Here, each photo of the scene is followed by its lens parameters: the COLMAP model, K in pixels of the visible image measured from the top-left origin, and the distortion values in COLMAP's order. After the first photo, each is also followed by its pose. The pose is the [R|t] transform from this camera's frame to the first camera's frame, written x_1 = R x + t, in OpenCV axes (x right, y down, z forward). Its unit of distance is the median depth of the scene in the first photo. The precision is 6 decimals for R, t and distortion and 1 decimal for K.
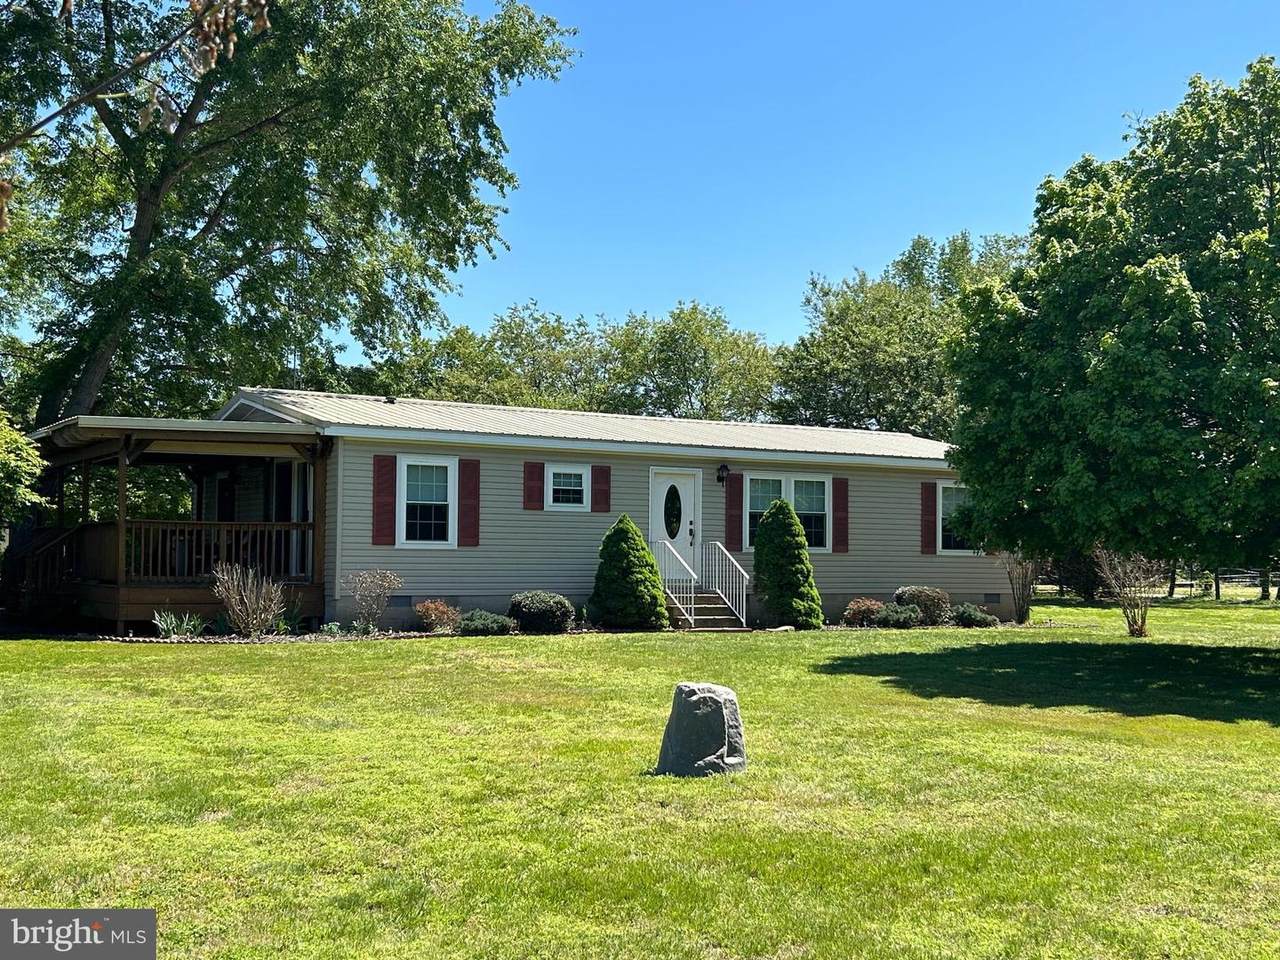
lens RADIAL K [[1577.2, 0, 642.3], [0, 1577.2, 500.1], [0, 0, 1]] dist [0.026672, -0.050927]
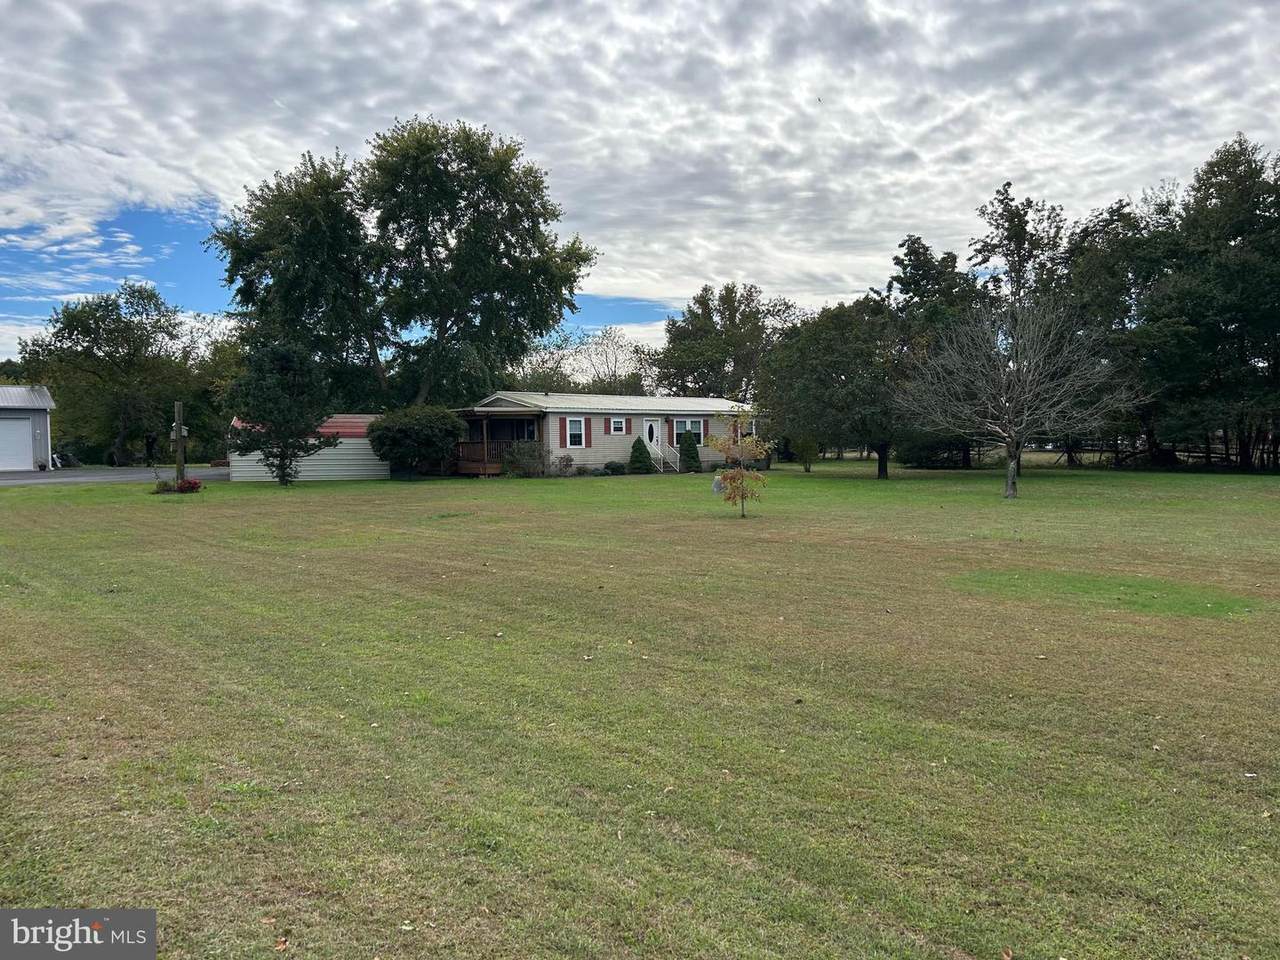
lens RADIAL K [[949.9, 0, 640.0], [0, 949.9, 480.0], [0, 0, 1]] dist [0.027220, 0.001739]
pose [[0.991985, -0.032224, 0.122178, -0.224034], [0.024395, 0.997585, 0.065034, -0.022040], [-0.123979, -0.061532, 0.990375, -0.738830]]
